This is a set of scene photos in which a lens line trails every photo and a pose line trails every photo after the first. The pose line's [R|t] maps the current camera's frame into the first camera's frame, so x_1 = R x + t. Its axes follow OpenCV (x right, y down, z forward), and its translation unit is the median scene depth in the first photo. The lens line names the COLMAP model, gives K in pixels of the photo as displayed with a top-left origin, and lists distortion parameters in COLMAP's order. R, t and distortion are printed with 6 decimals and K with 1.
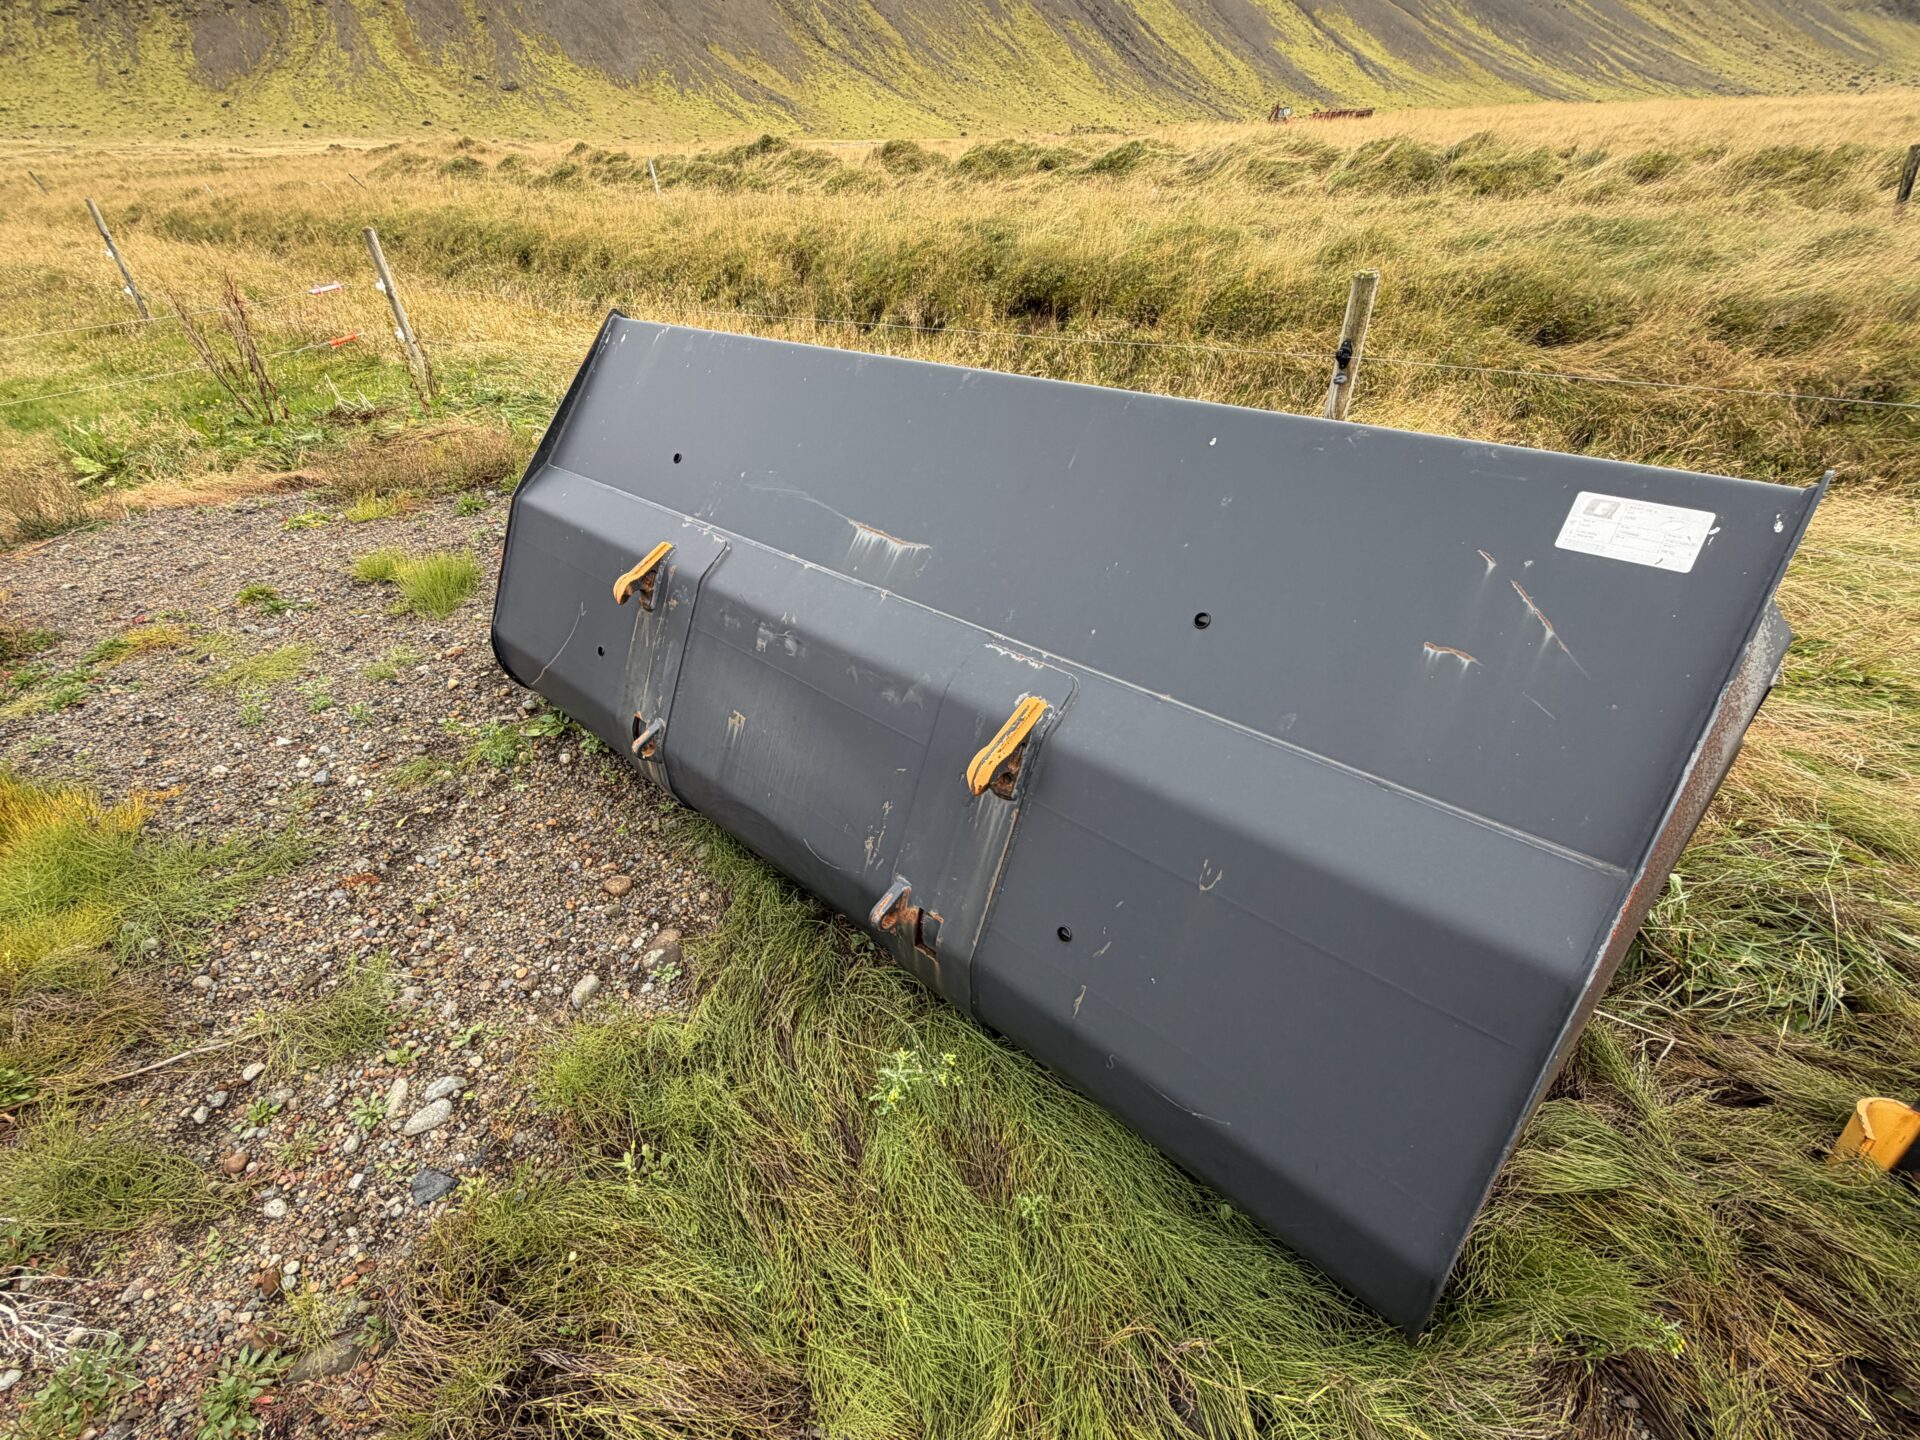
lens RADIAL K [[890.3, 0, 958.8], [0, 890.3, 710.7], [0, 0, 1]] dist [-0.004127, 0.001292]
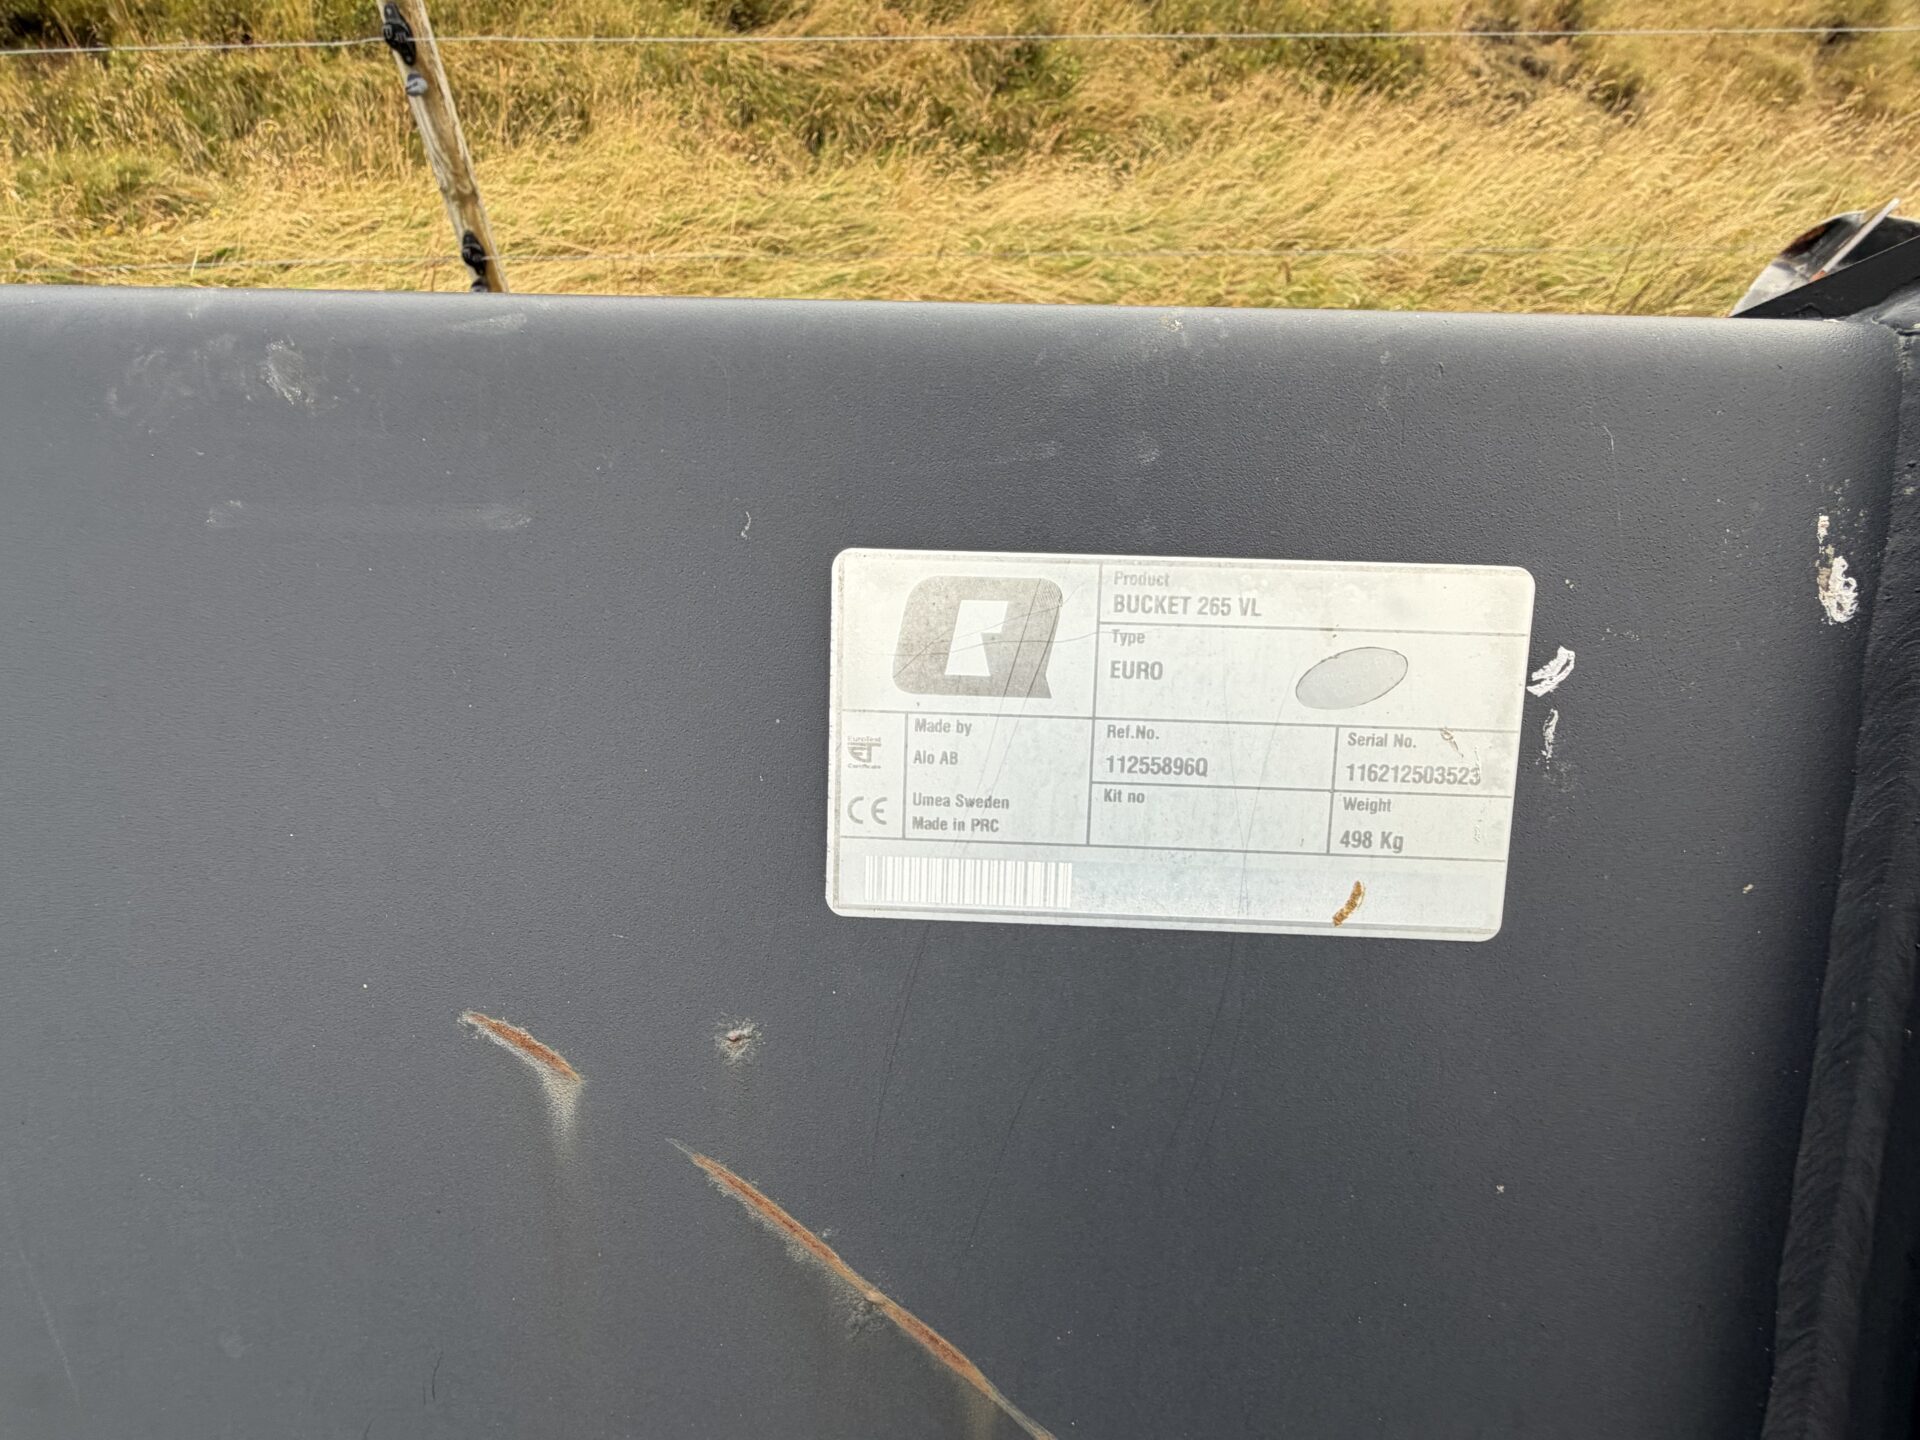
lens RADIAL K [[890.3, 0, 948.7], [0, 890.3, 726.0], [0, 0, 1]] dist [-0.004127, 0.001292]
pose [[0.747931, -0.455920, 0.482427, 0.074983], [0.320834, 0.884560, 0.338554, -0.031989], [-0.581089, -0.098436, 0.807865, 0.102844]]
